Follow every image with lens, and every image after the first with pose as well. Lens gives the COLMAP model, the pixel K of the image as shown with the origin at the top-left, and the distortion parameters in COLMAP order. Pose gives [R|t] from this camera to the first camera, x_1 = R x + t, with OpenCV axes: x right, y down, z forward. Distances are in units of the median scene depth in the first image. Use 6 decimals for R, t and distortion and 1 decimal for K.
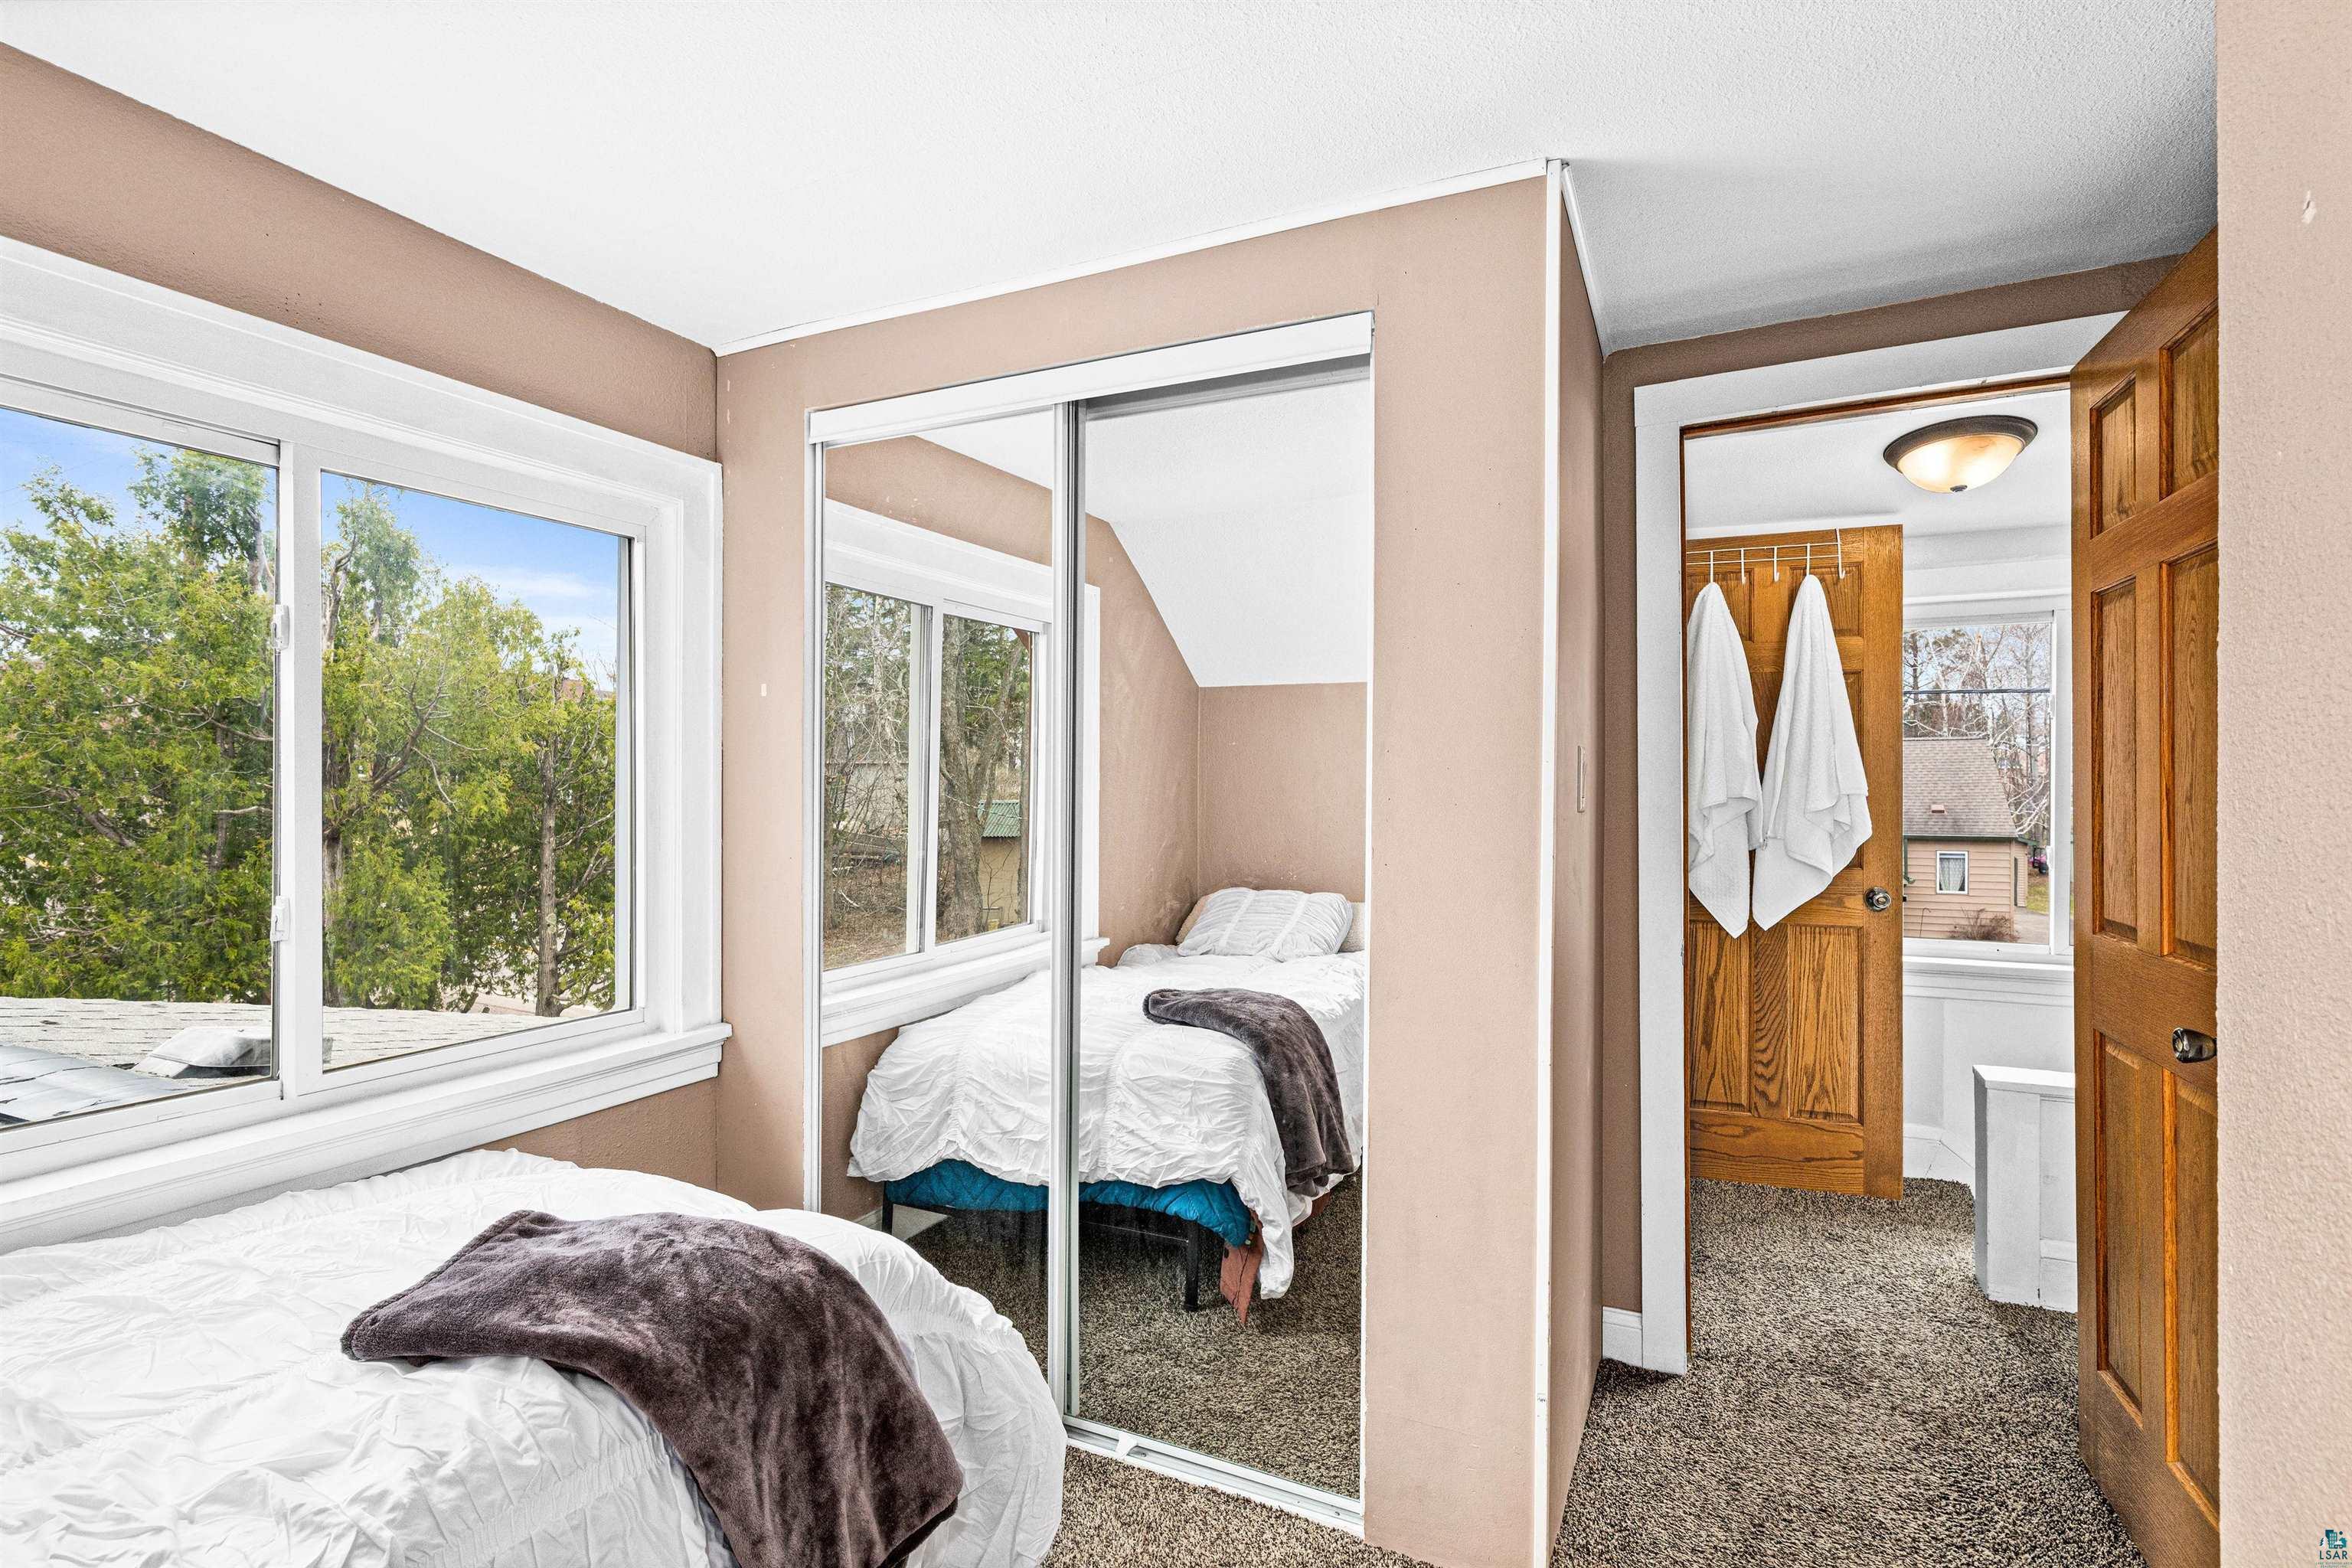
lens RADIAL K [[1135.9, 0, 1176.0], [0, 1135.9, 773.4], [0, 0, 1]] dist [0.000697, 0.001973]
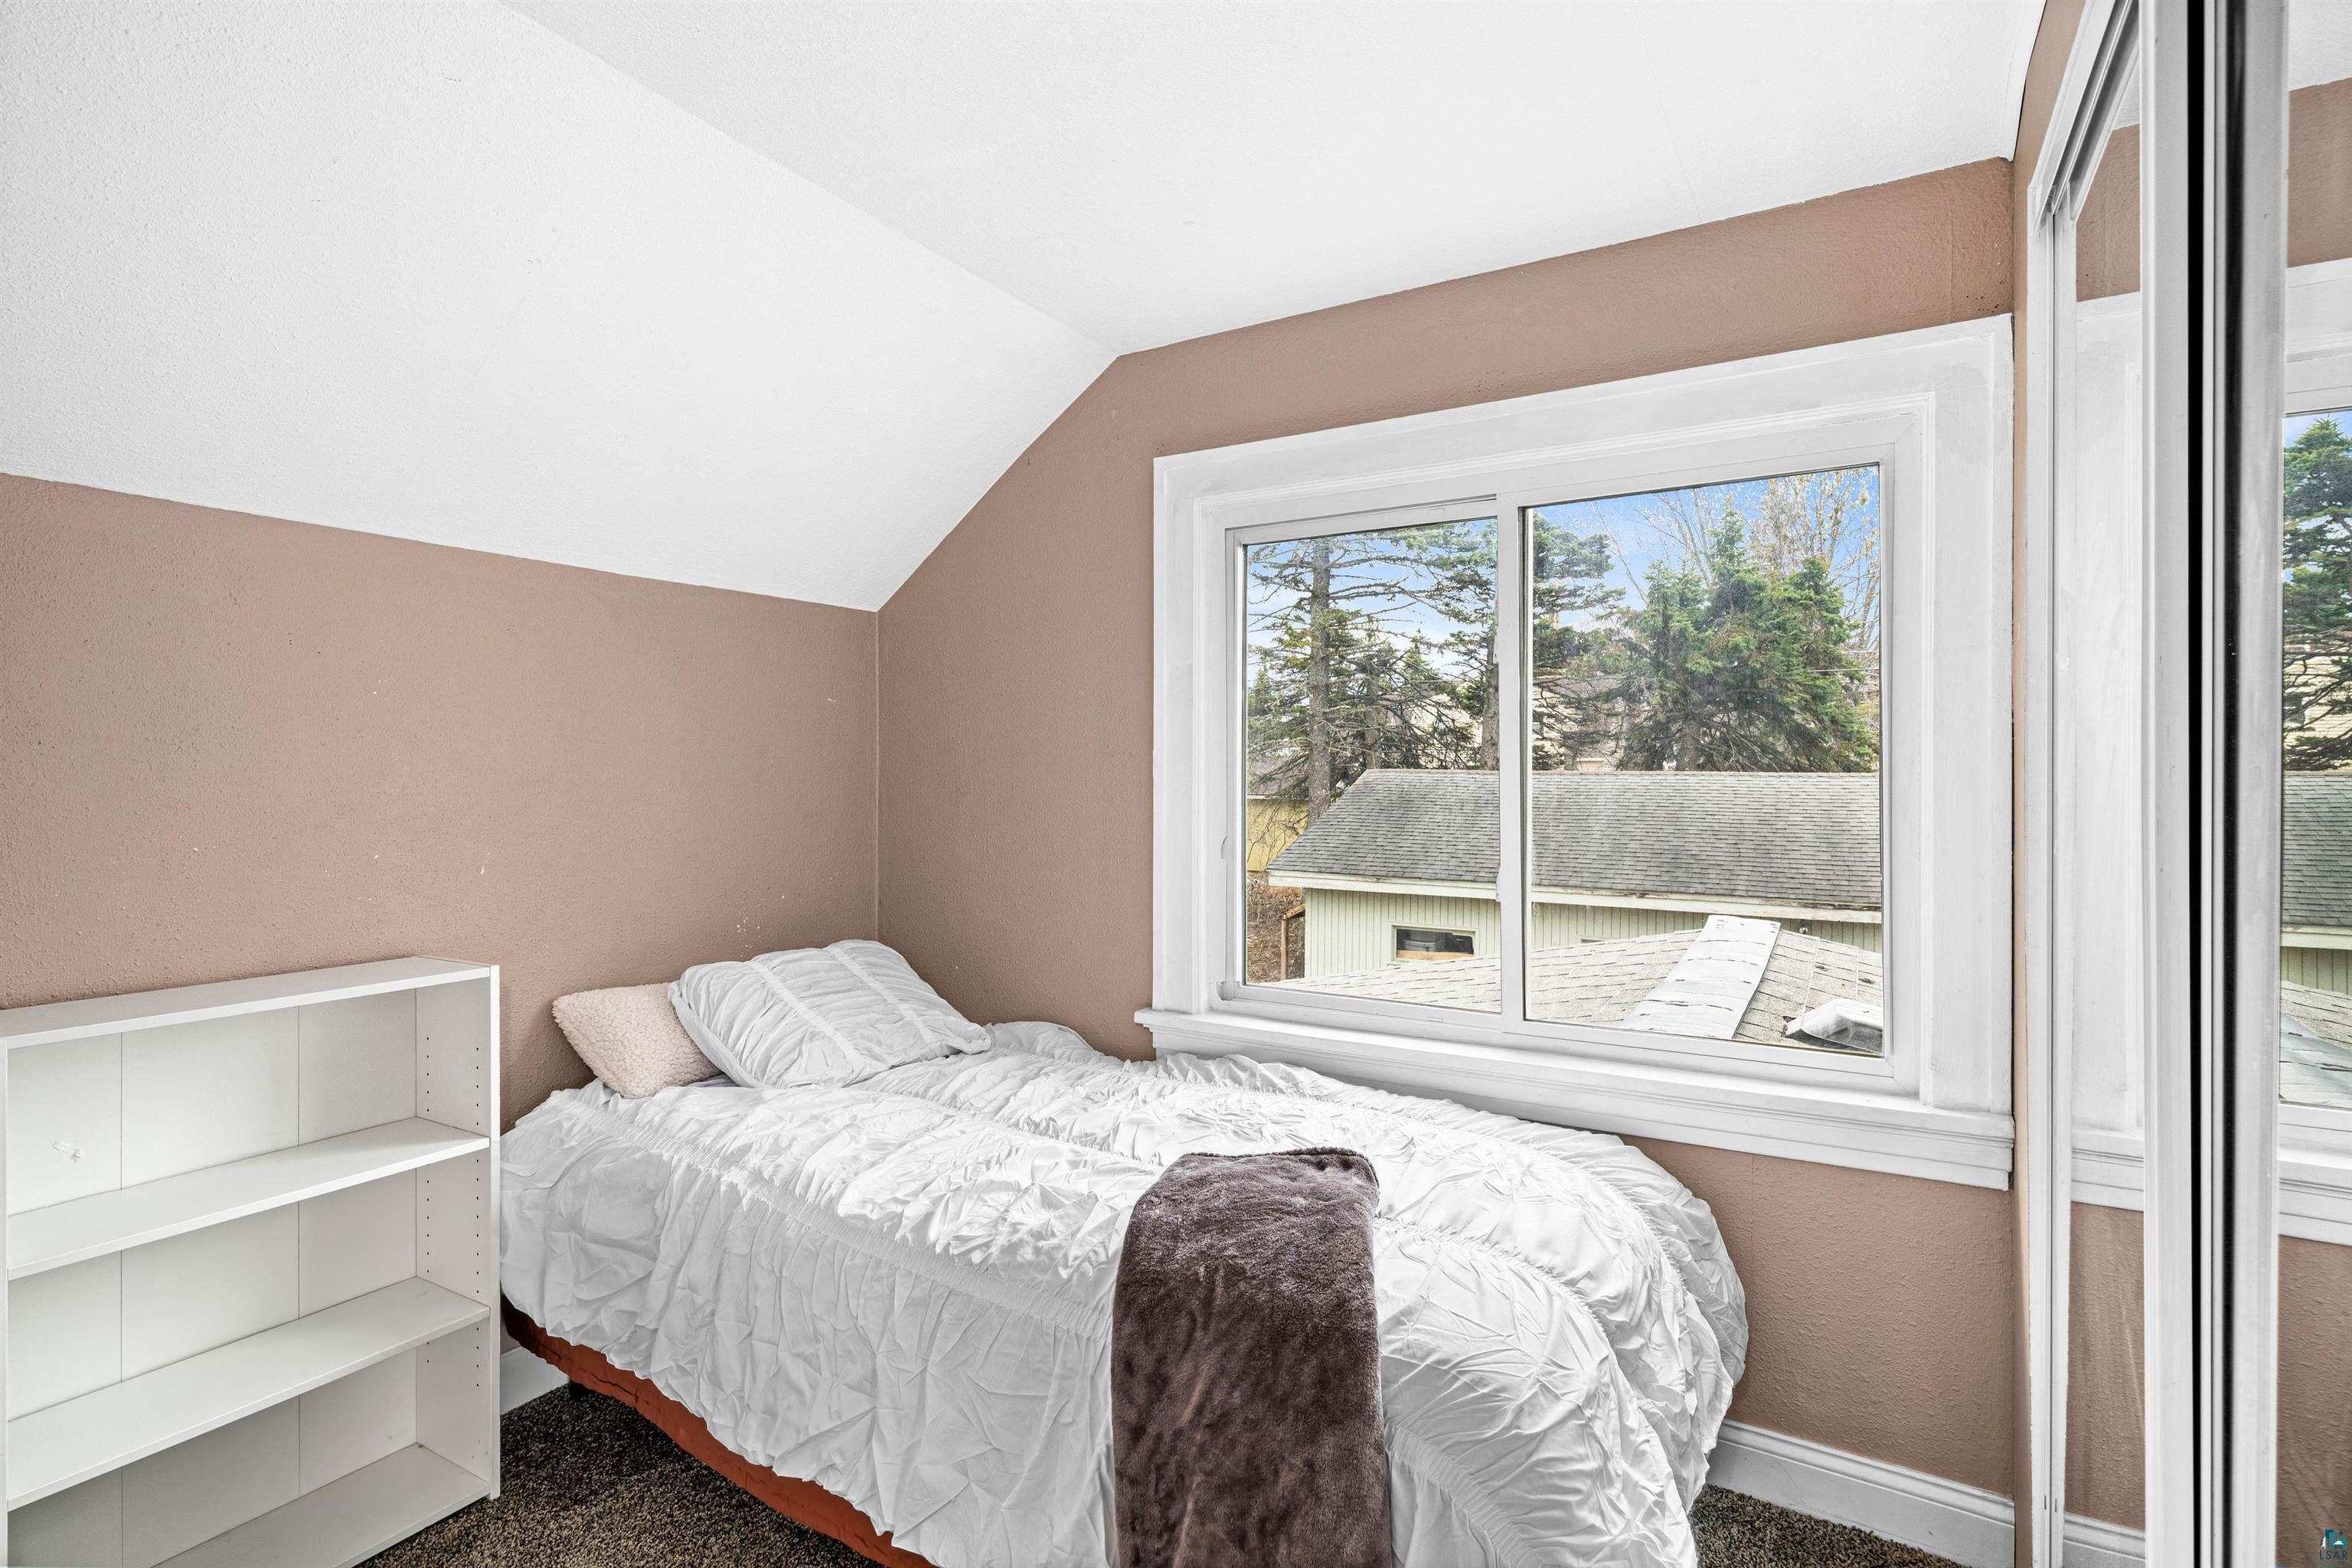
lens RADIAL K [[1135.9, 0, 1176.0], [0, 1135.9, 773.4], [0, 0, 1]] dist [0.000697, 0.001973]
pose [[-0.079992, -0.005658, -0.996779, 0.399714], [0.005322, 0.999967, -0.006103, 0.014856], [0.996781, -0.005793, -0.079959, 0.662493]]
